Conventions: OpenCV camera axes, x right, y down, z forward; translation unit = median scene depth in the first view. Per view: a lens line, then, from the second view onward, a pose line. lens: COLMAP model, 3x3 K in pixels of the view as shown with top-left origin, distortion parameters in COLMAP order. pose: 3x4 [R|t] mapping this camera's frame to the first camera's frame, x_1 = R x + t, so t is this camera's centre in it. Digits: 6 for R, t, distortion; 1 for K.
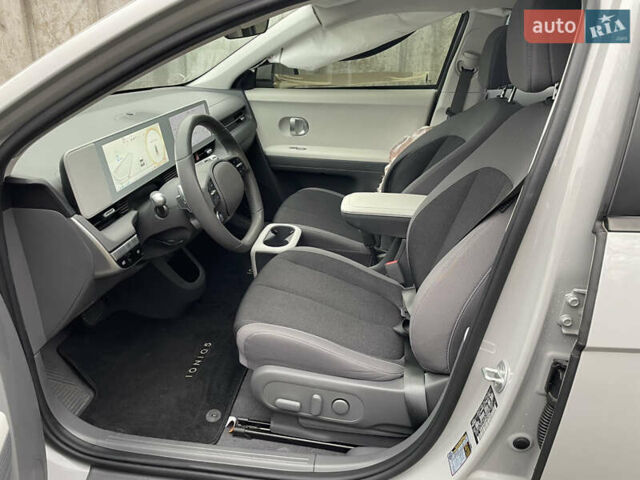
lens RADIAL K [[483.8, 0, 319.7], [0, 483.8, 240.3], [0, 0, 1]] dist [0.090185, -0.103284]
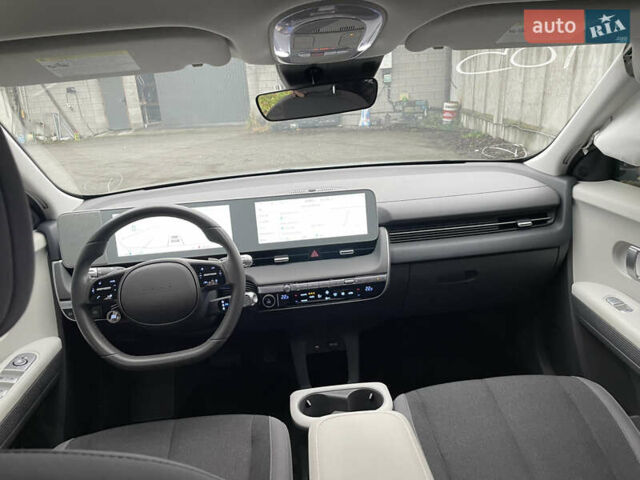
lens RADIAL K [[483.0, 0, 318.6], [0, 483.0, 238.3], [0, 0, 1]] dist [0.091392, -0.114416]
pose [[0.218192, 0.273820, -0.936704, 0.540510], [-0.331089, 0.923674, 0.192888, -0.378533], [0.918026, 0.268046, 0.292197, 0.817056]]
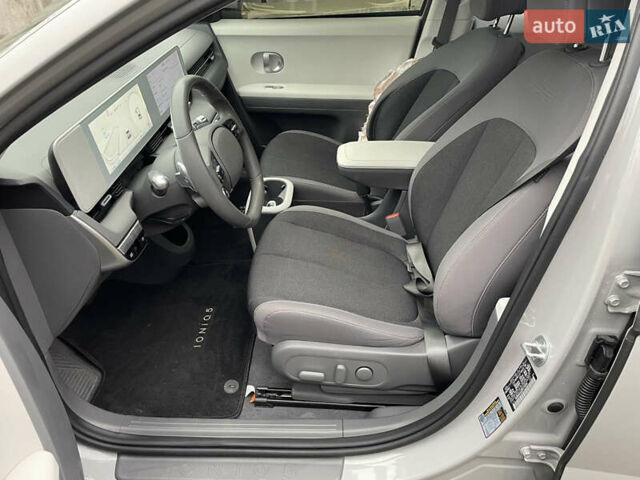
lens RADIAL K [[483.0, 0, 318.6], [0, 483.0, 238.3], [0, 0, 1]] dist [0.091392, -0.114416]
pose [[0.993921, -0.072707, 0.082671, -0.088112], [0.058114, 0.984253, 0.166941, -0.084606], [-0.093507, -0.161121, 0.982495, 0.047621]]
